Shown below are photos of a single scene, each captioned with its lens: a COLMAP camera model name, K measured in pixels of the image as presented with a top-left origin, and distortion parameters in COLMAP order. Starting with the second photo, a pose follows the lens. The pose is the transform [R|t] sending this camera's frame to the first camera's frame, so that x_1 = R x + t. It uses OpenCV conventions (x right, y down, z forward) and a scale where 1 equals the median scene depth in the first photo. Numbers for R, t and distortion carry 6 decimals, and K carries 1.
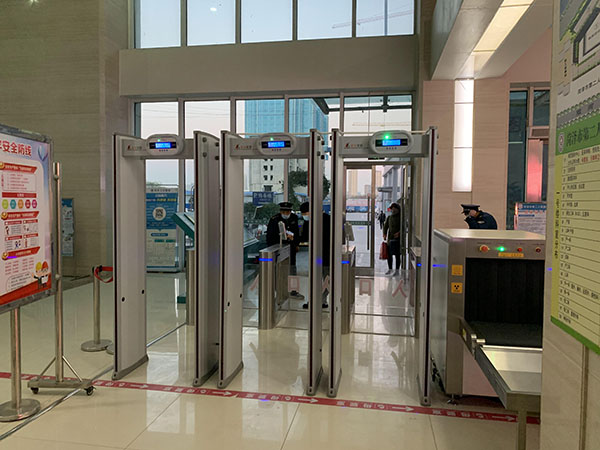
lens RADIAL K [[454.8, 0, 298.1], [0, 454.8, 223.5], [0, 0, 1]] dist [0.010582, -0.010997]
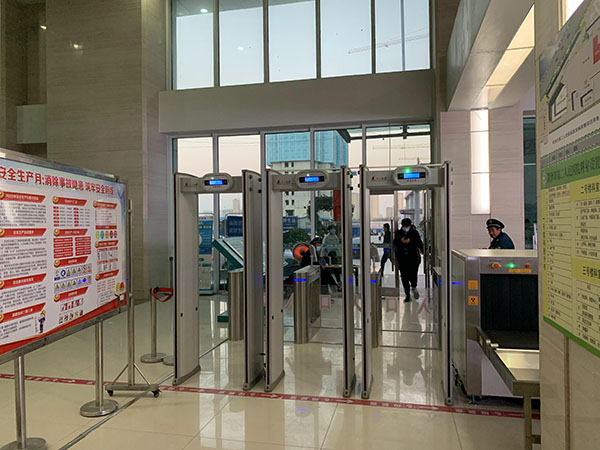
lens RADIAL K [[454.8, 0, 295.9], [0, 454.8, 224.6], [0, 0, 1]] dist [0.010582, -0.010997]
pose [[0.998446, -0.020005, -0.052021, -0.029009], [0.017349, 0.998548, -0.051002, 0.001407], [0.052966, 0.050020, 0.997343, -0.152643]]
